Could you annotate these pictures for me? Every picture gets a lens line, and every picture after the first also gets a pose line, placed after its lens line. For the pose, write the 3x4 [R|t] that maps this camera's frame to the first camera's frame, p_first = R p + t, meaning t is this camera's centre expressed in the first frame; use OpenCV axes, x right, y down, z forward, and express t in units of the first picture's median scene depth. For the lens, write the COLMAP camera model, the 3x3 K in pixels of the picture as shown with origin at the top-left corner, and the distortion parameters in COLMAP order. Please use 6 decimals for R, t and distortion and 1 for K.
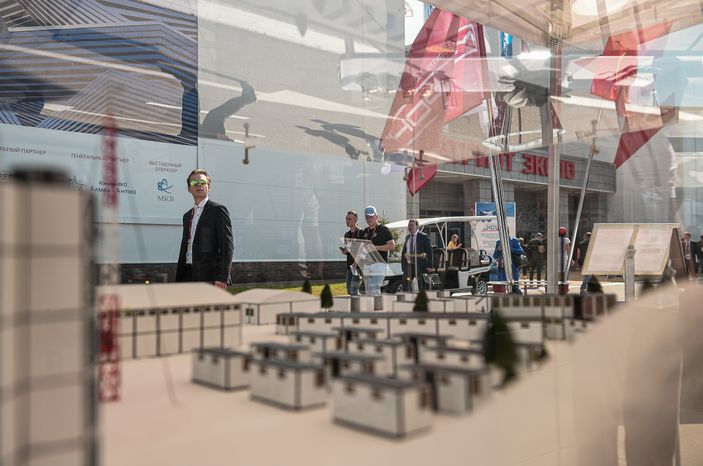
lens RADIAL K [[642.1, 0, 351.5], [0, 642.1, 233.0], [0, 0, 1]] dist [0.001516, 0.001438]
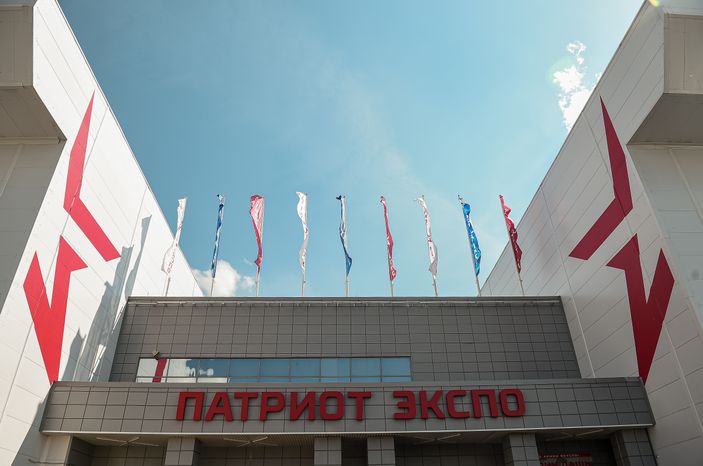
lens RADIAL K [[497.6, 0, 351.5], [0, 497.6, 233.0], [0, 0, 1]] dist [-0.048276, -0.003557]
pose [[0.774039, -0.352999, -0.525599, 0.496482], [0.036232, 0.853487, -0.519854, 0.009326], [0.632100, 0.383343, 0.673422, 0.450091]]
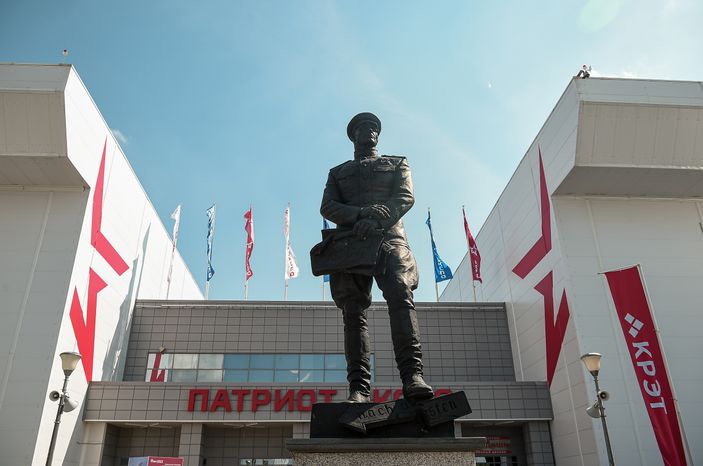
lens RADIAL K [[561.3, 0, 351.5], [0, 561.3, 233.0], [0, 0, 1]] dist [-0.019315, -0.007350]
pose [[0.787749, -0.275663, -0.550873, 0.660695], [0.029267, 0.910020, -0.413531, 0.005557], [0.615301, 0.309636, 0.724935, 0.284050]]
